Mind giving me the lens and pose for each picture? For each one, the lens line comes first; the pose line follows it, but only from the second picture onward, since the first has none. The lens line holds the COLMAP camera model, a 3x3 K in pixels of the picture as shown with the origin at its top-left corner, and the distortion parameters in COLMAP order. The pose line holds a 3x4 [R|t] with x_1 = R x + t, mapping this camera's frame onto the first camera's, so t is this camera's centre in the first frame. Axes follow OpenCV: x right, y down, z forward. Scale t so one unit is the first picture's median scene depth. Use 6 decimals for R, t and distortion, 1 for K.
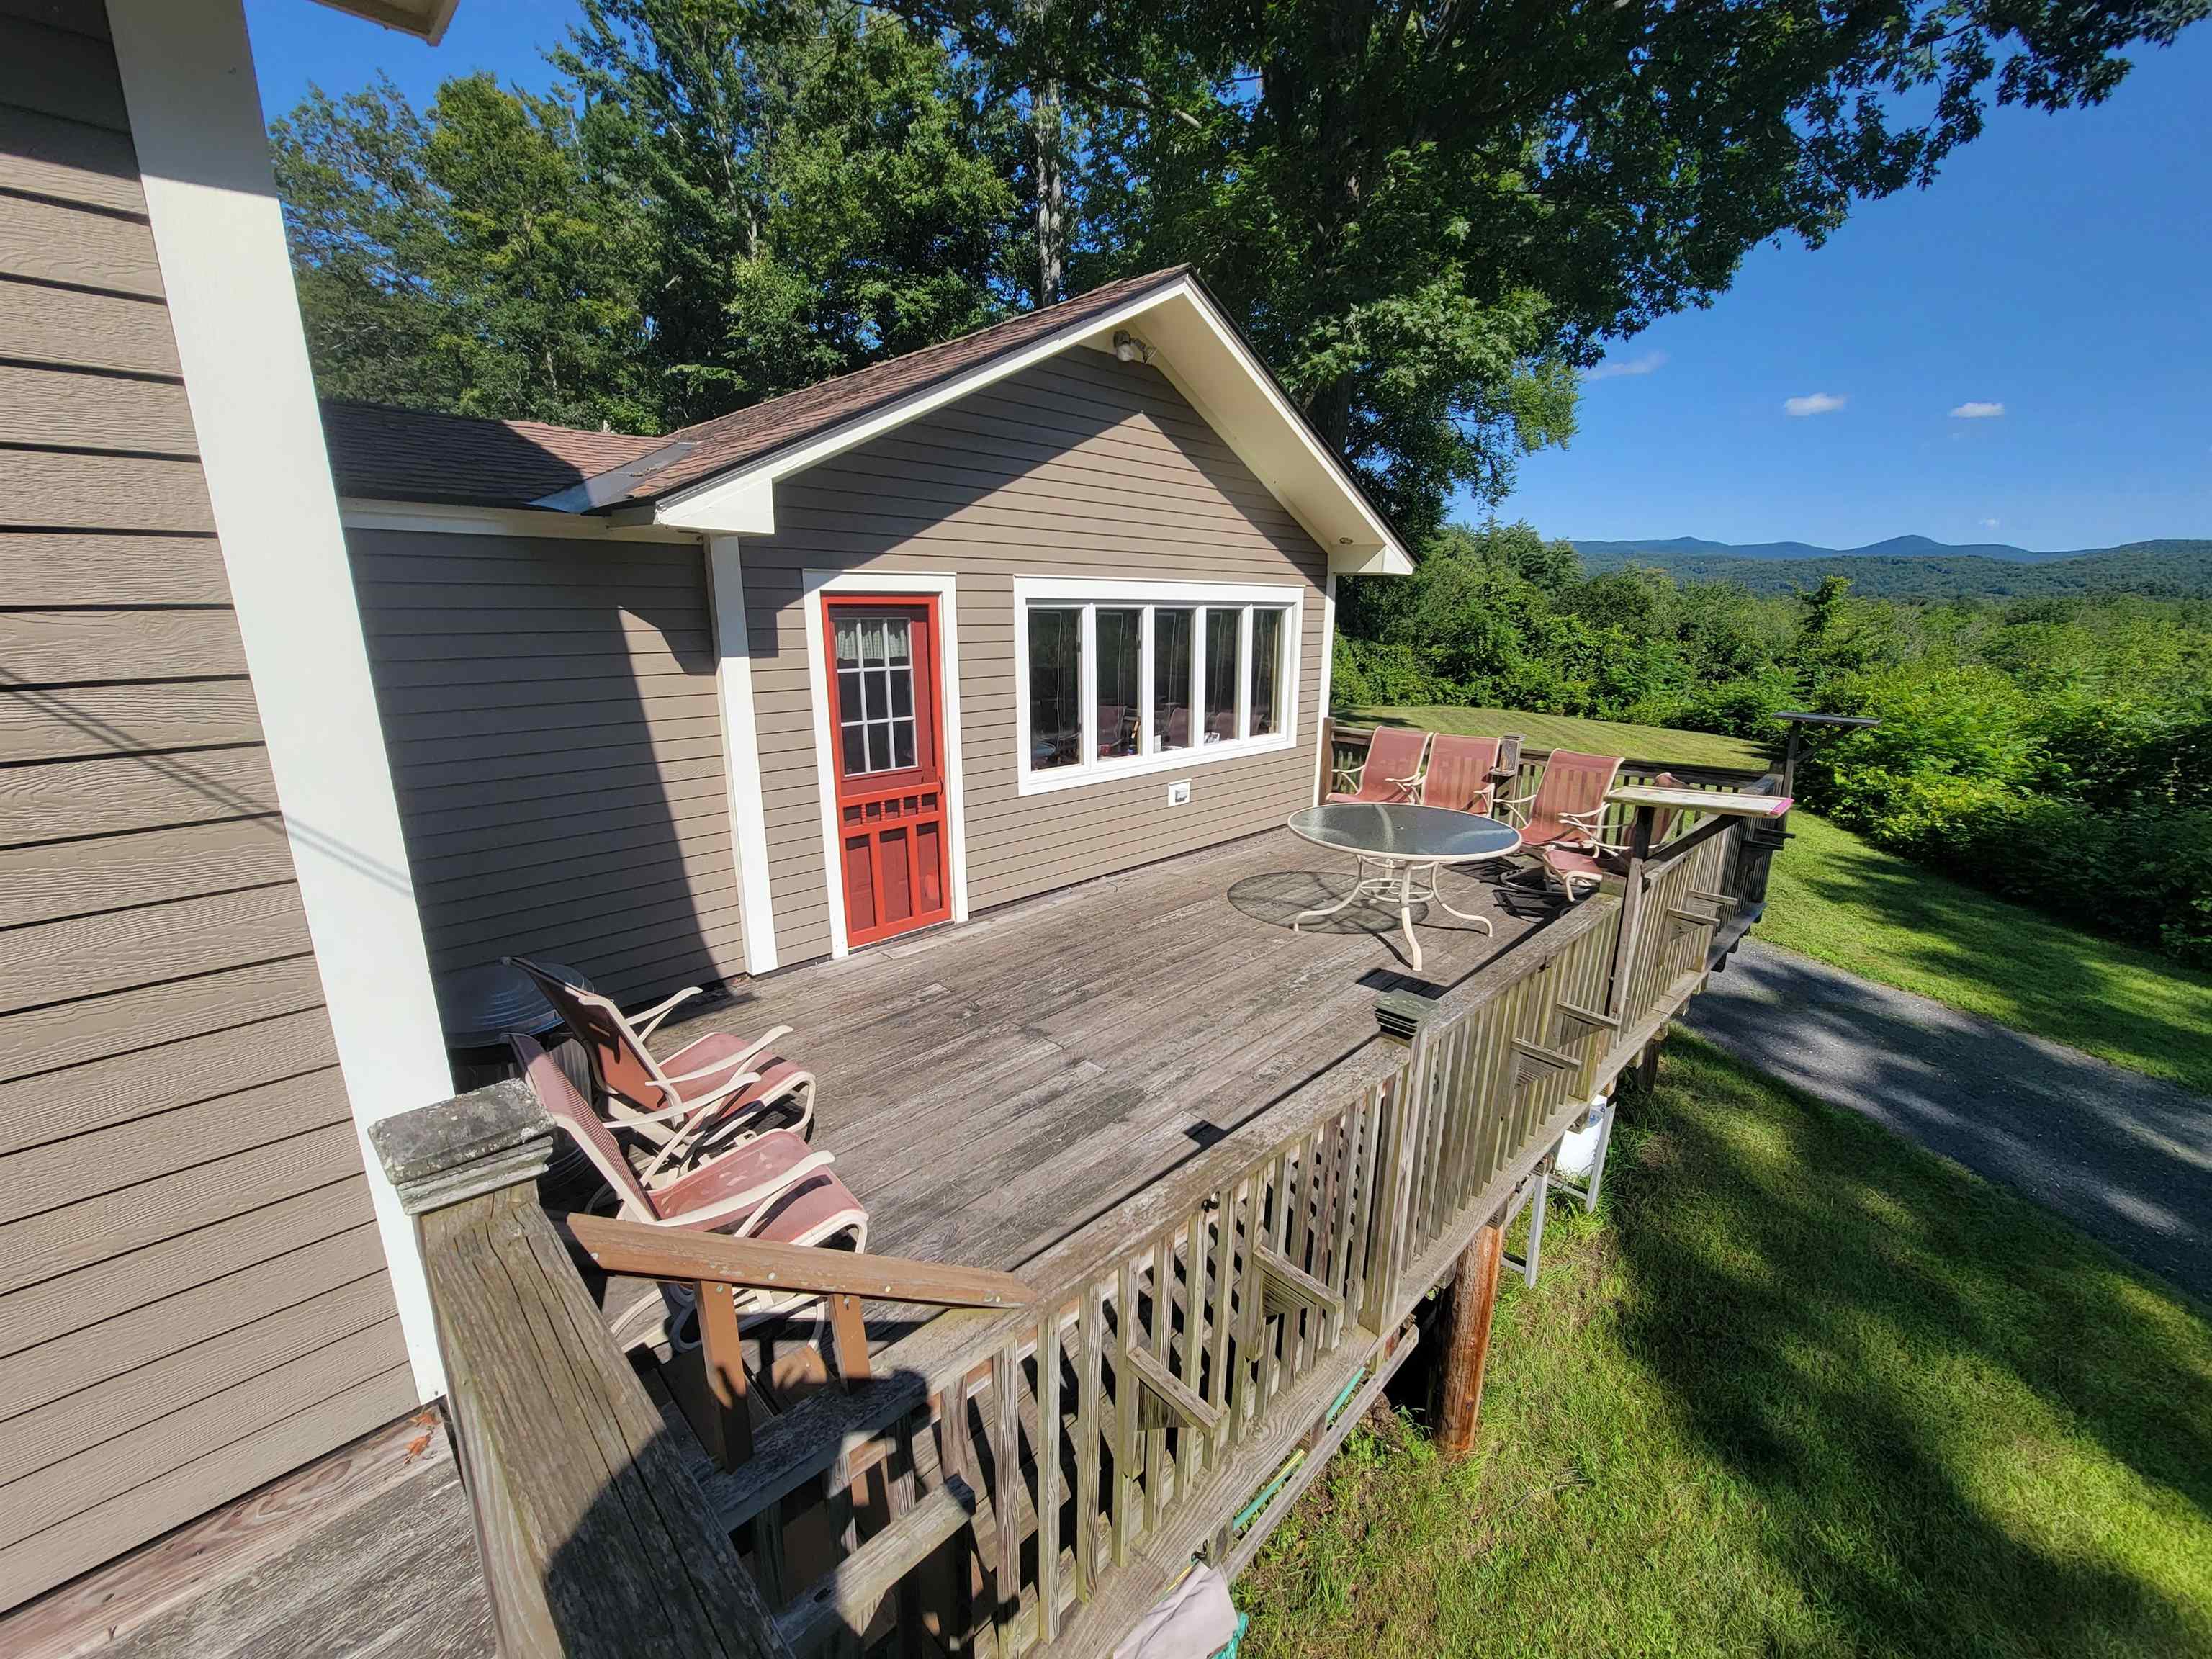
lens RADIAL K [[896.6, 0, 1112.1], [0, 896.6, 823.4], [0, 0, 1]] dist [-0.001738, -0.000741]
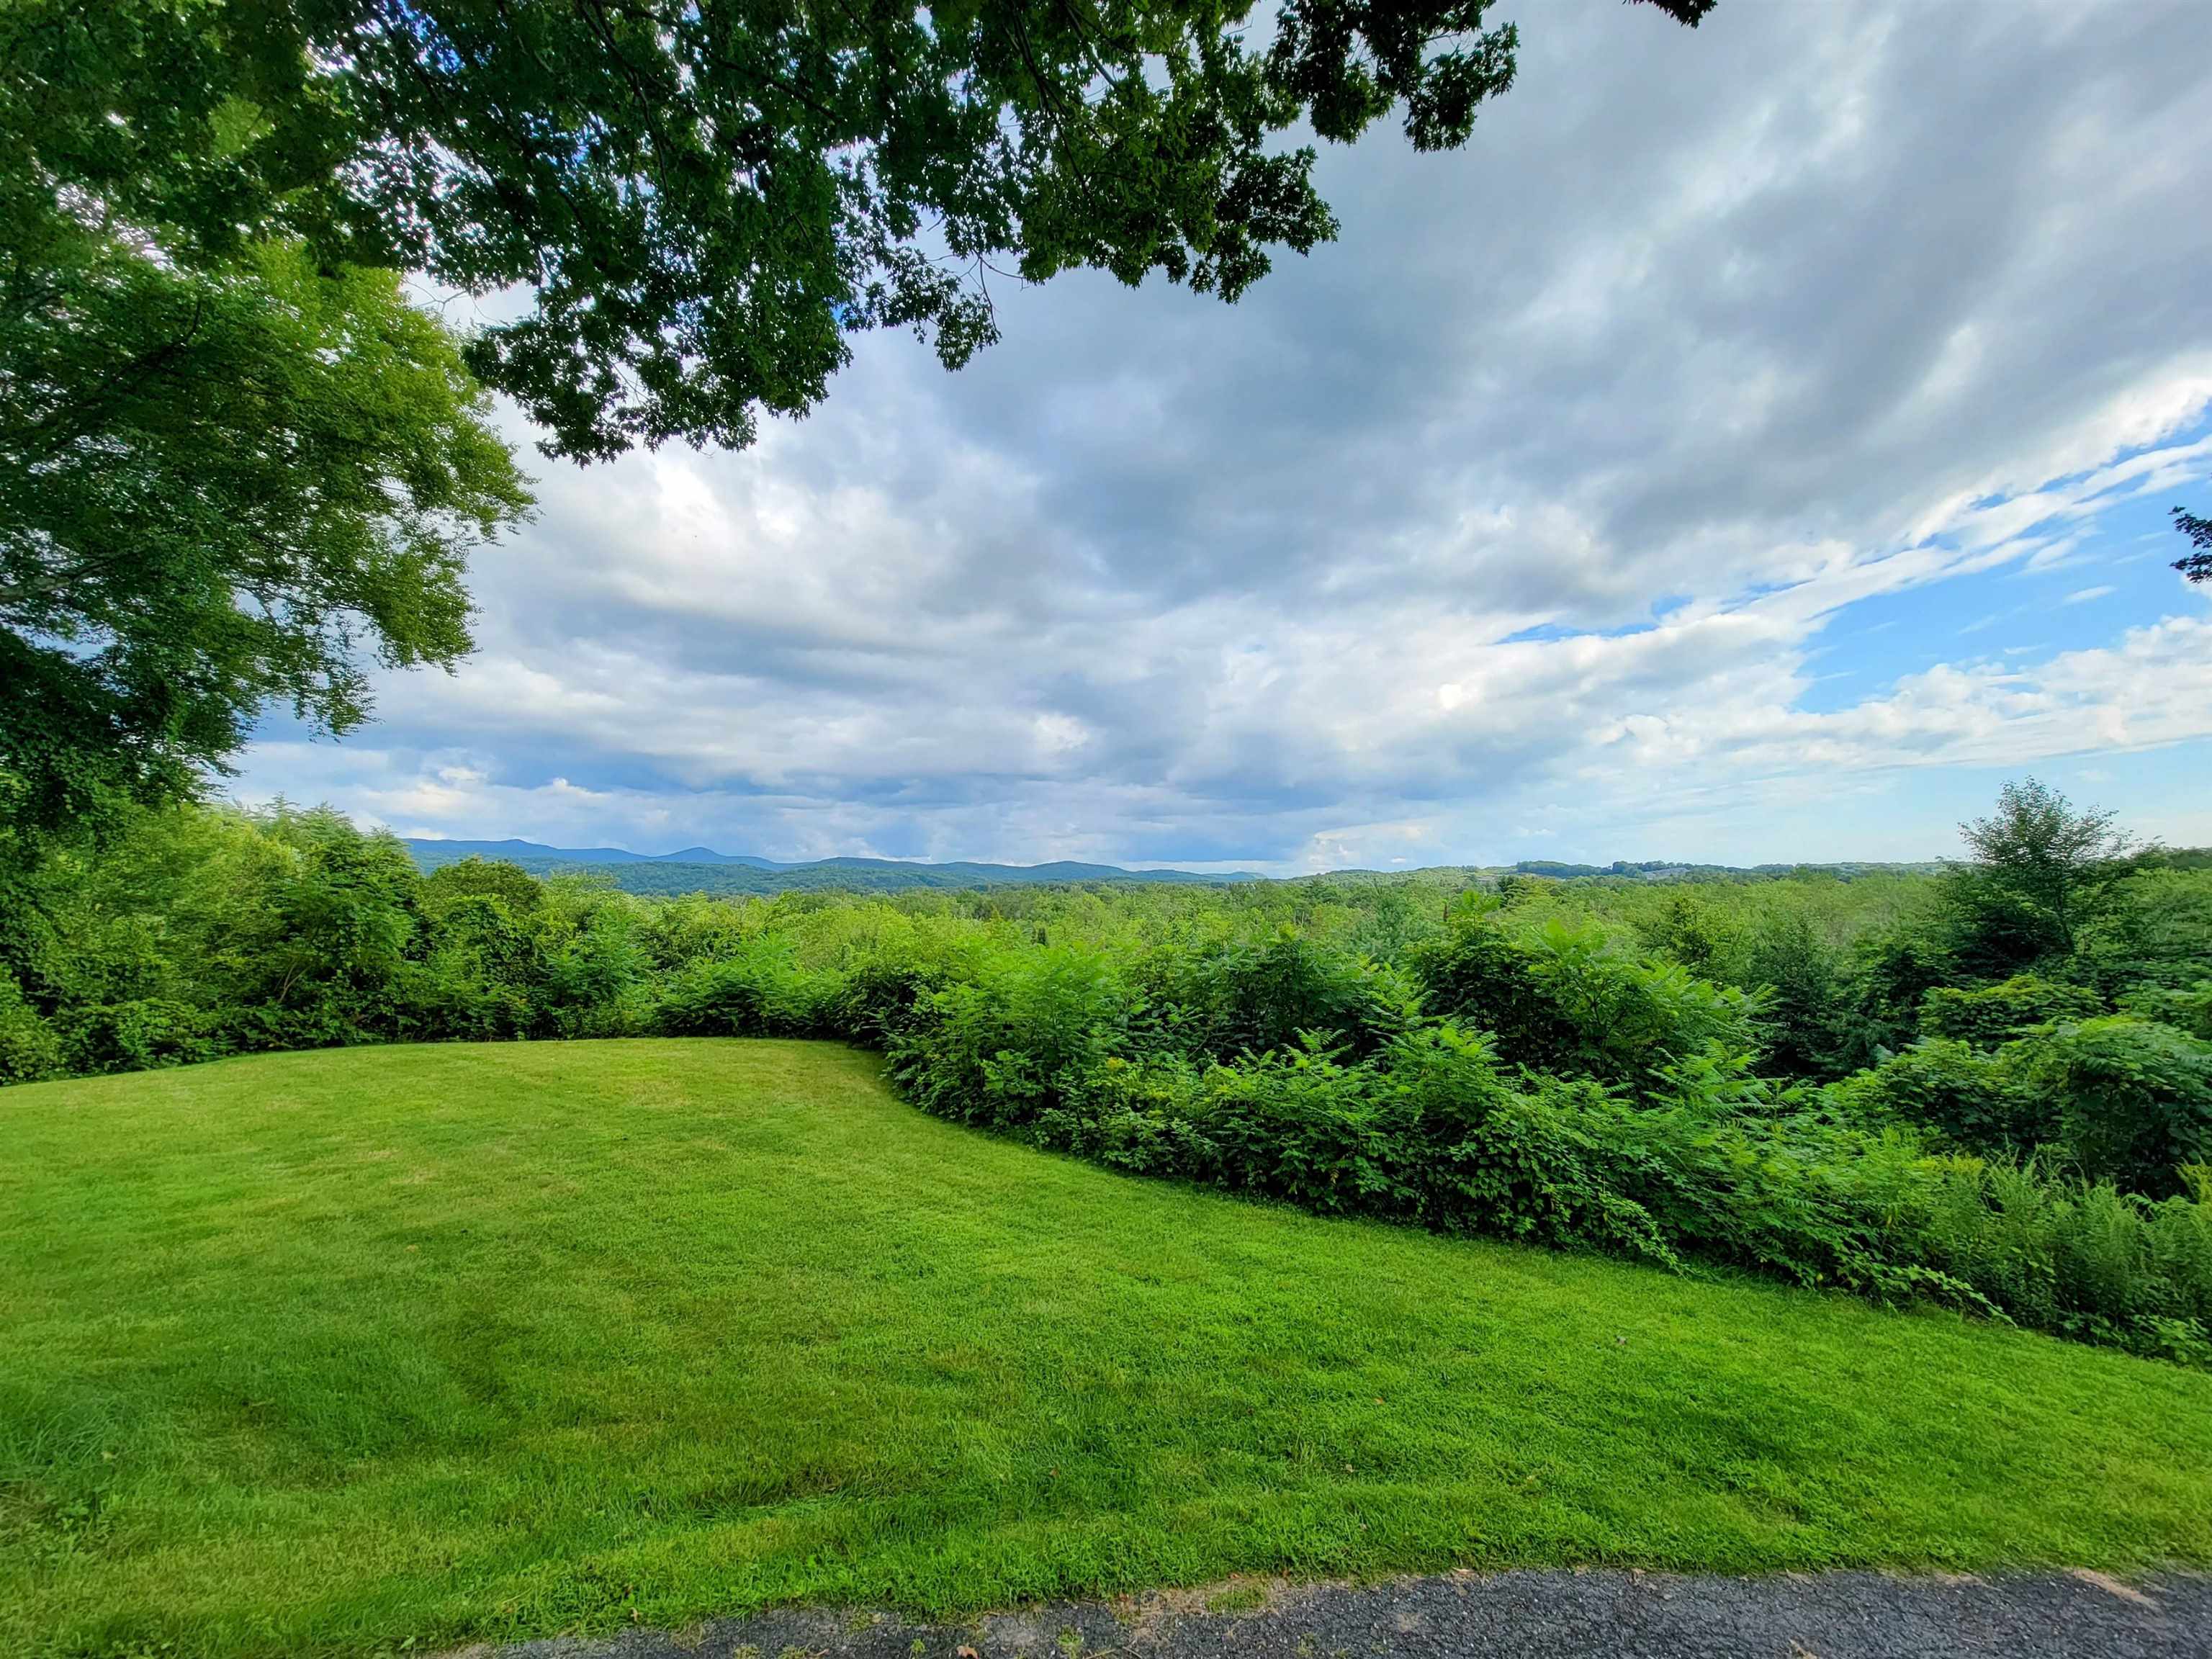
lens RADIAL K [[896.6, 0, 1118.5], [0, 896.6, 812.9], [0, 0, 1]] dist [-0.001738, -0.000741]
pose [[0.415939, 0.078168, 0.906027, 0.275300], [0.230090, 0.954836, -0.188009, -0.168042], [-0.879803, 0.286668, 0.379168, 0.949016]]
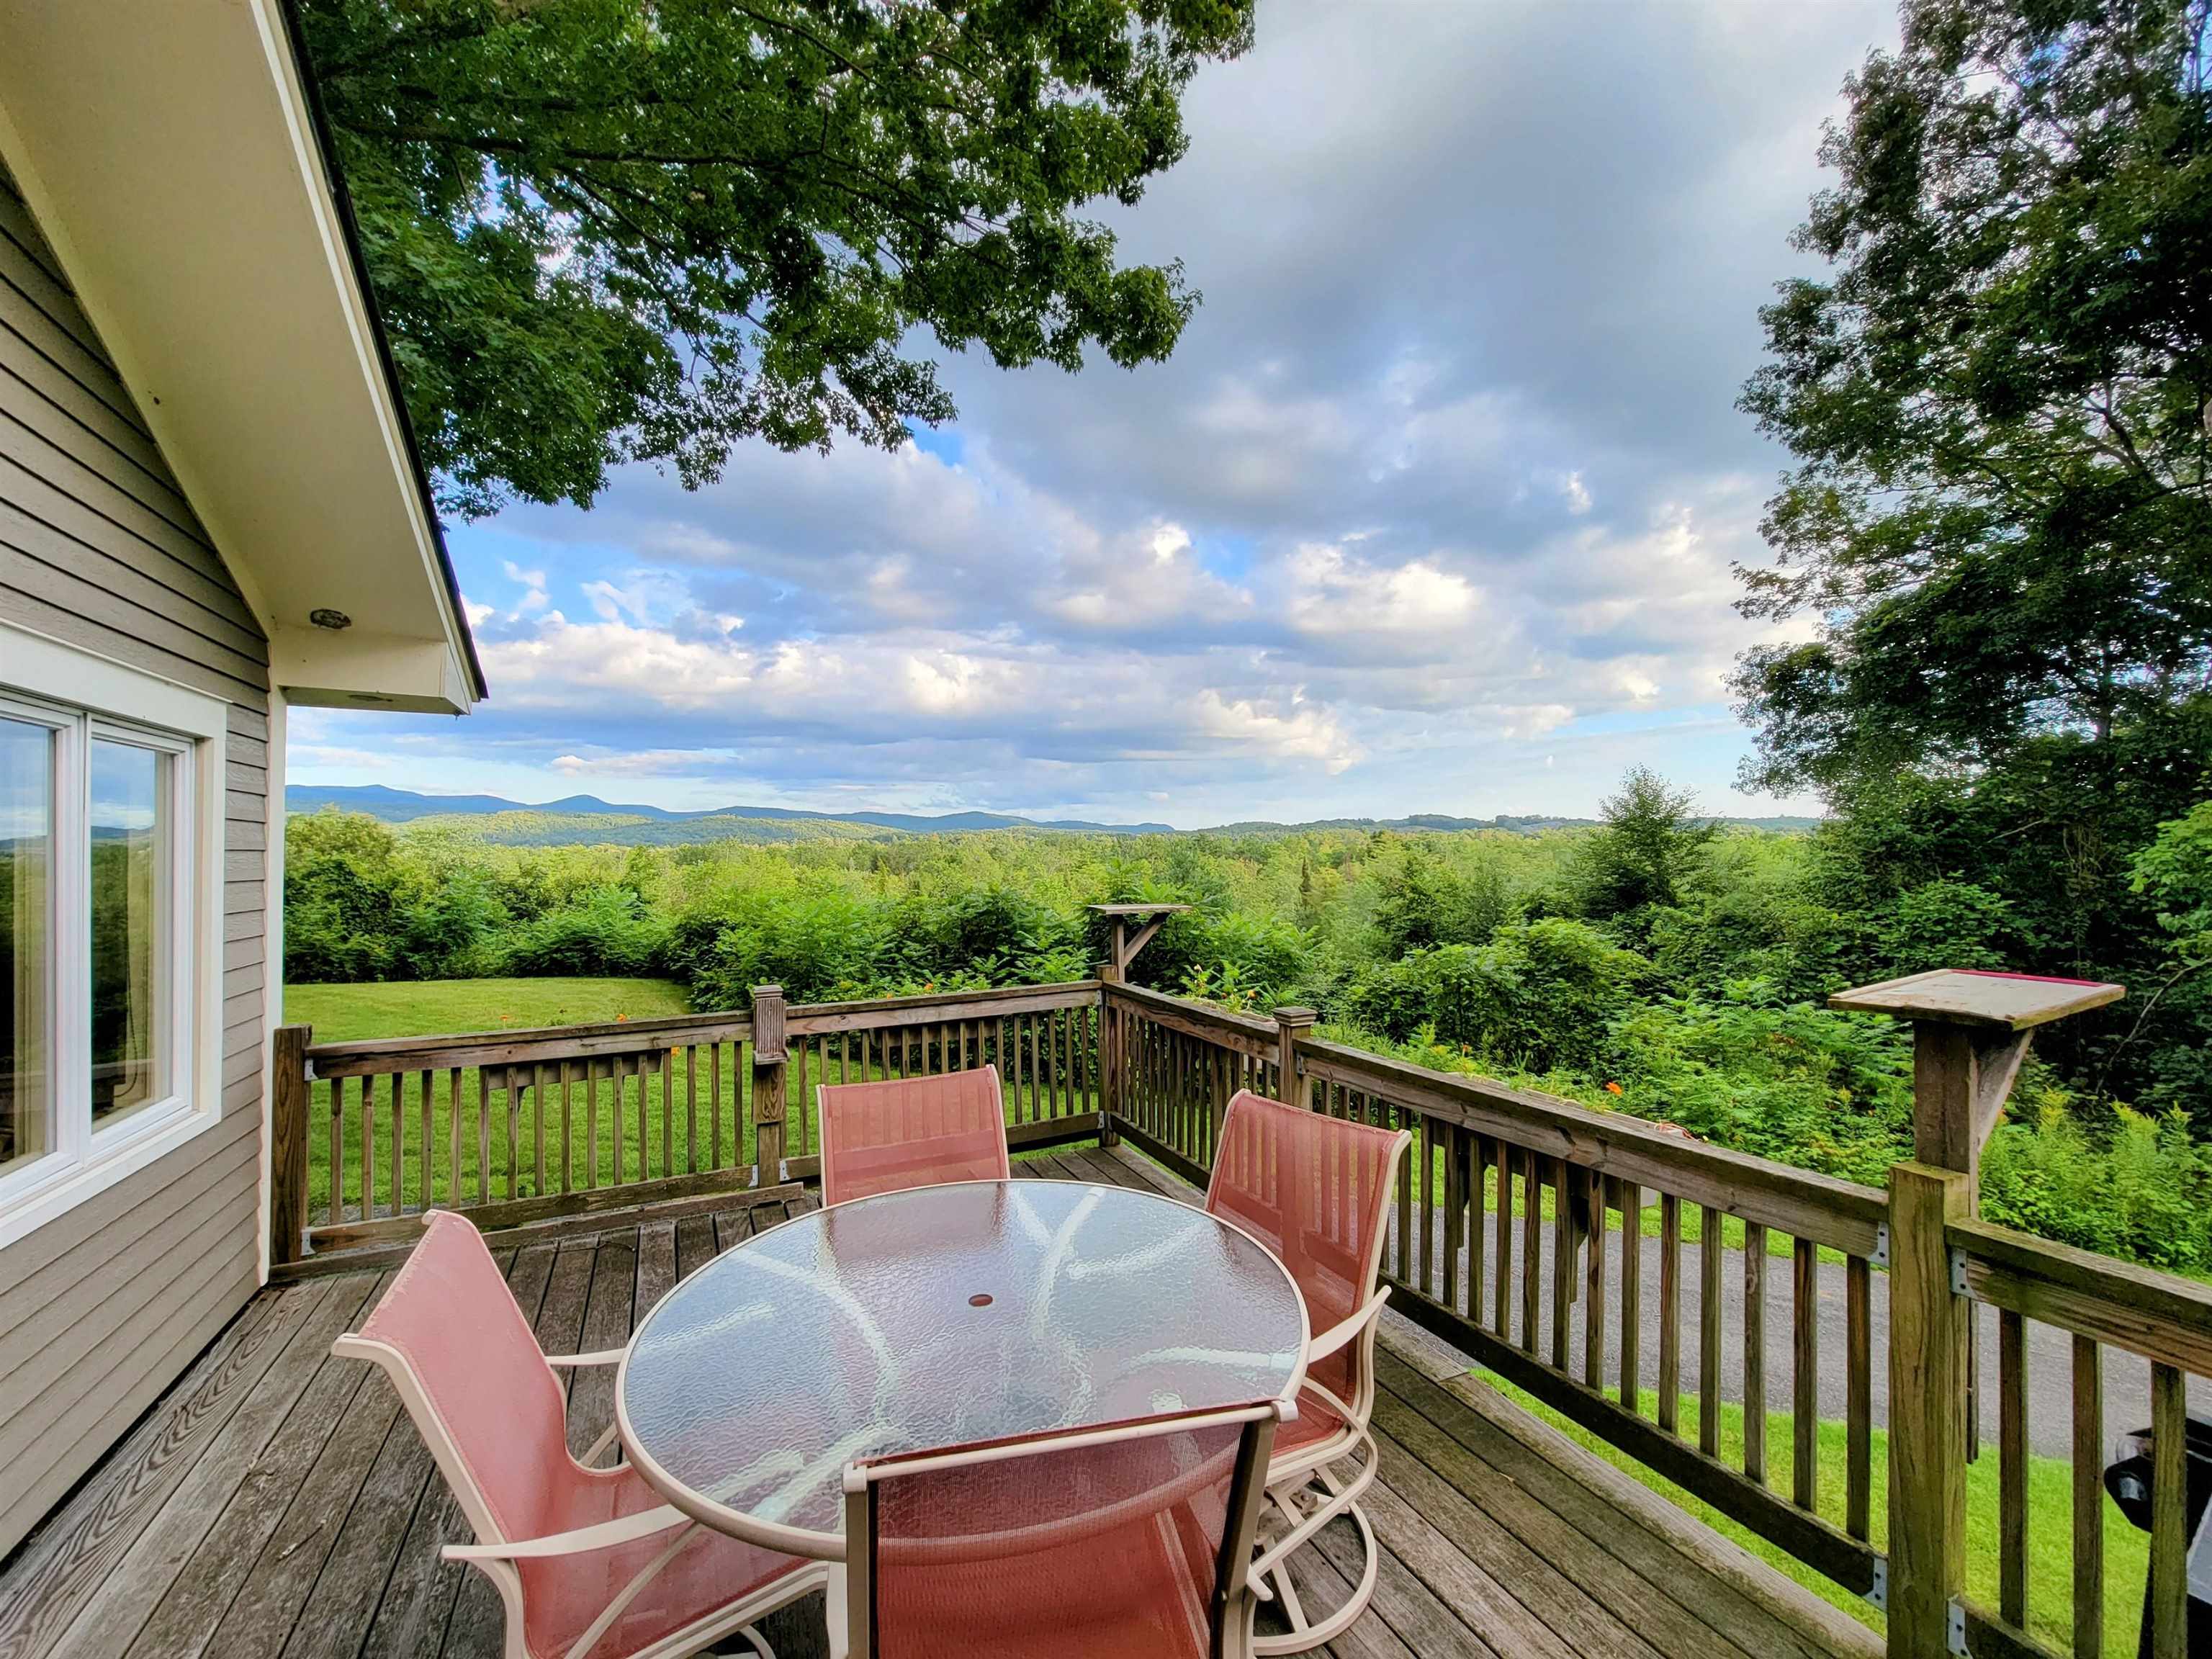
lens RADIAL K [[896.6, 0, 1121.7], [0, 896.6, 829.6], [0, 0, 1]] dist [-0.001738, -0.000741]
pose [[0.315459, 0.013676, 0.948841, -0.032371], [0.237547, 0.966922, -0.092913, -0.071999], [-0.918726, 0.254704, 0.301775, 0.458691]]
